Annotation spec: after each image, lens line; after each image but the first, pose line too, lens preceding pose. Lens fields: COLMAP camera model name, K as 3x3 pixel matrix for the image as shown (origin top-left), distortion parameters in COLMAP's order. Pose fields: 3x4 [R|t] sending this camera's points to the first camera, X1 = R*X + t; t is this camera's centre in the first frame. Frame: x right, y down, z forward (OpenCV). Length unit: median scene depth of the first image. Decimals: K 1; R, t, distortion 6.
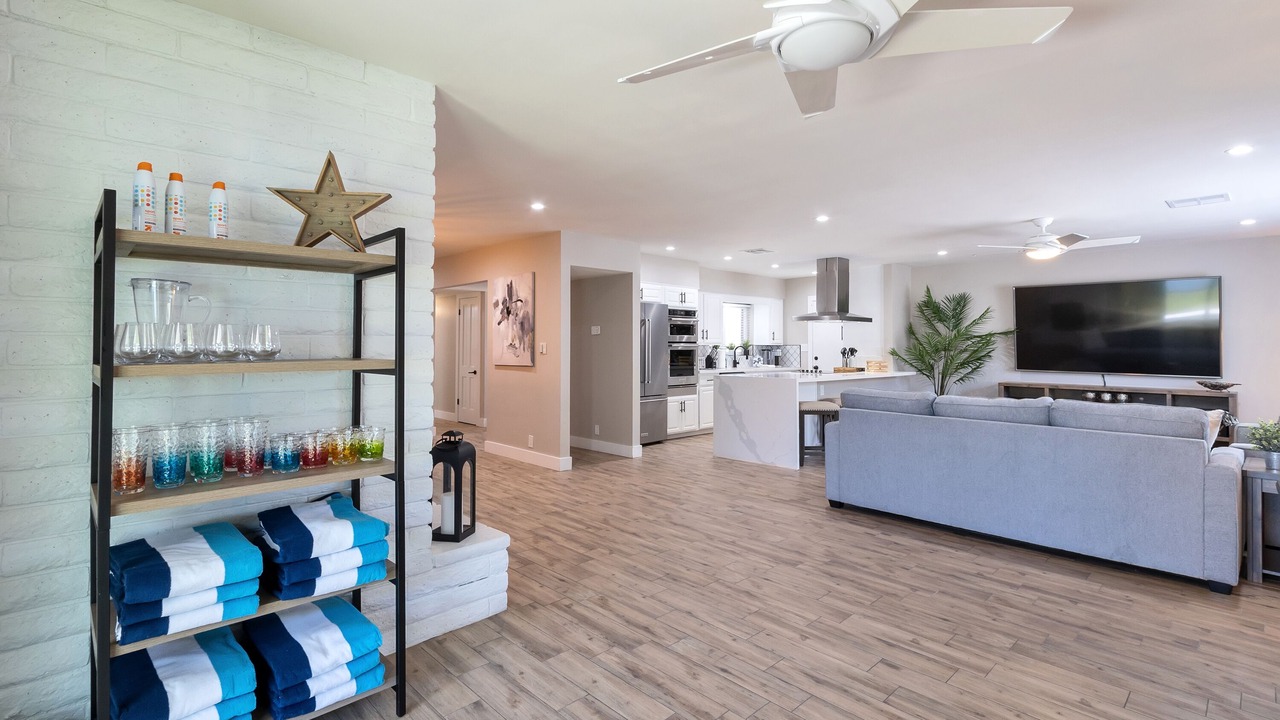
lens RADIAL K [[600.9, 0, 621.8], [0, 600.9, 323.4], [0, 0, 1]] dist [-0.001346, -0.000868]
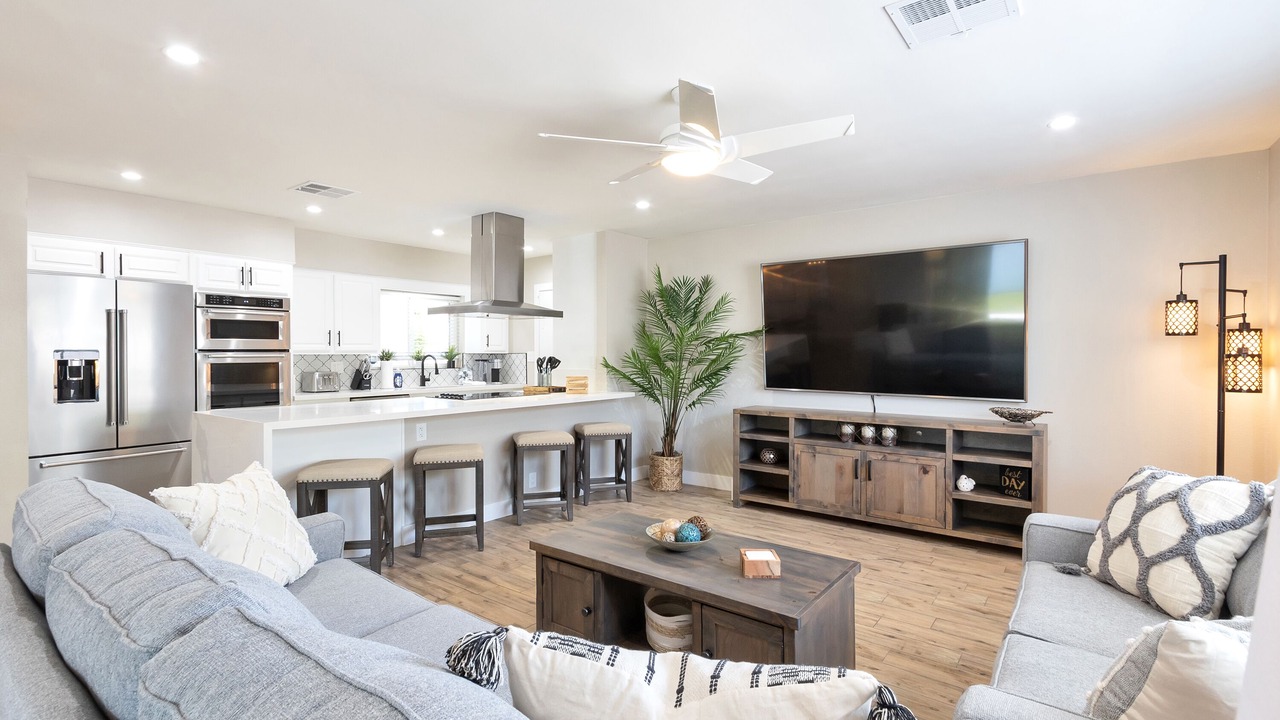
lens RADIAL K [[584.9, 0, 633.2], [0, 584.9, 350.4], [0, 0, 1]] dist [0.000943, -0.000260]
pose [[0.986451, -0.006455, 0.163928, 0.381886], [0.001130, 0.999469, 0.032558, 0.012500], [-0.164051, -0.031932, 0.985935, 0.358375]]
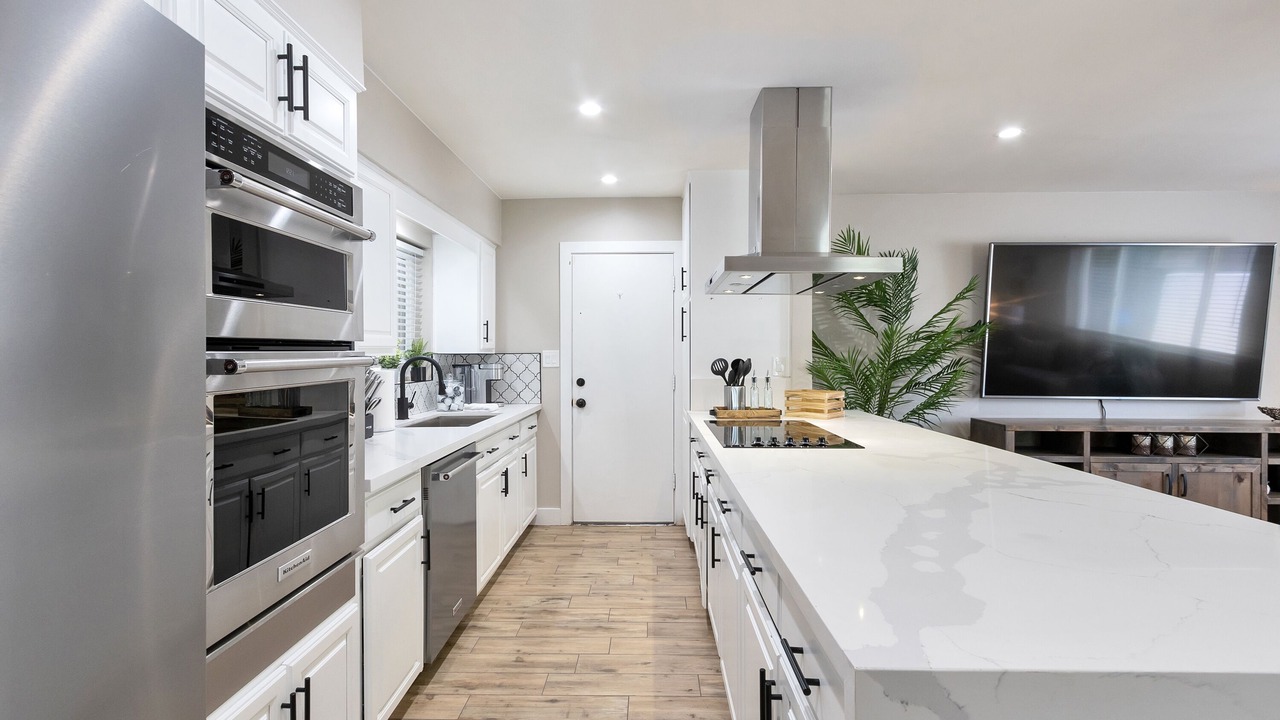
lens RADIAL K [[584.9, 0, 633.2], [0, 584.9, 350.4], [0, 0, 1]] dist [0.000943, -0.000260]
pose [[0.702074, -0.003346, 0.712096, 0.050100], [-0.021752, 0.999422, 0.026141, 0.026715], [-0.711772, -0.033843, 0.701595, 0.807211]]
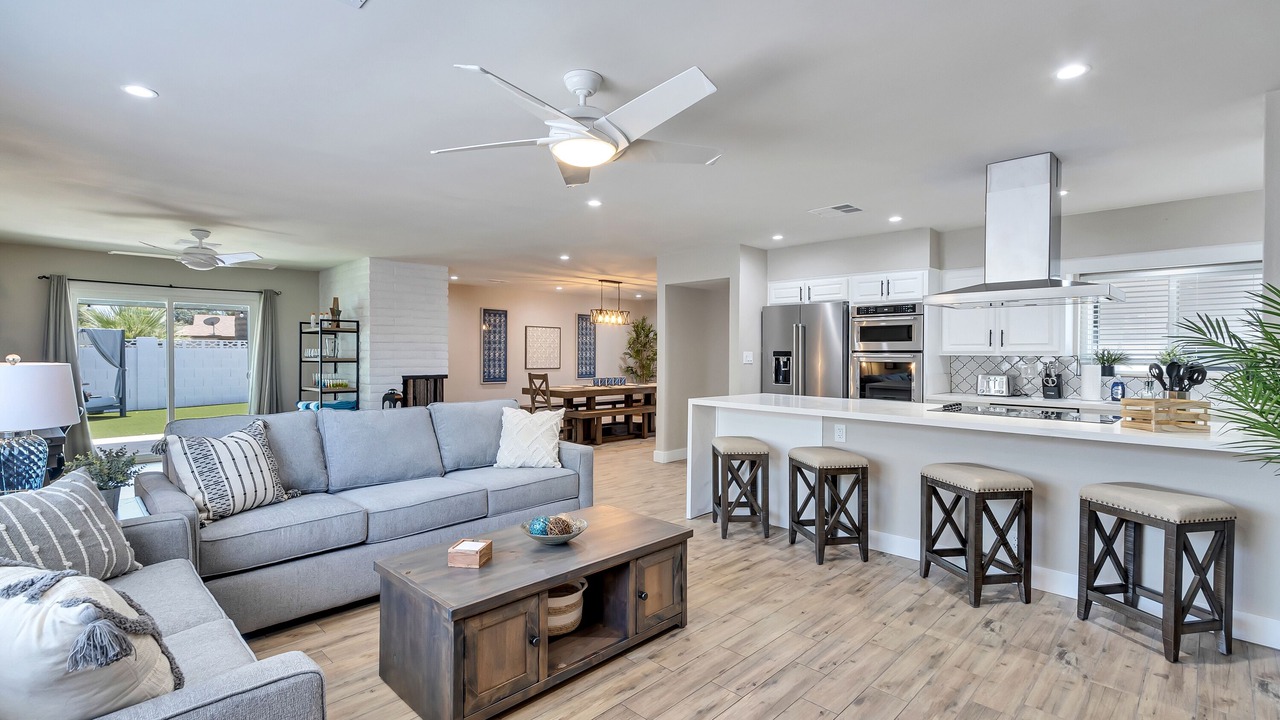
lens RADIAL K [[582.0, 0, 635.3], [0, 582.0, 366.3], [0, 0, 1]] dist [0.003702, -0.000147]
pose [[0.046309, 0.016521, -0.998791, 0.756319], [0.032784, 0.999299, 0.018049, 0.026202], [0.998389, -0.033580, 0.045735, 0.672520]]
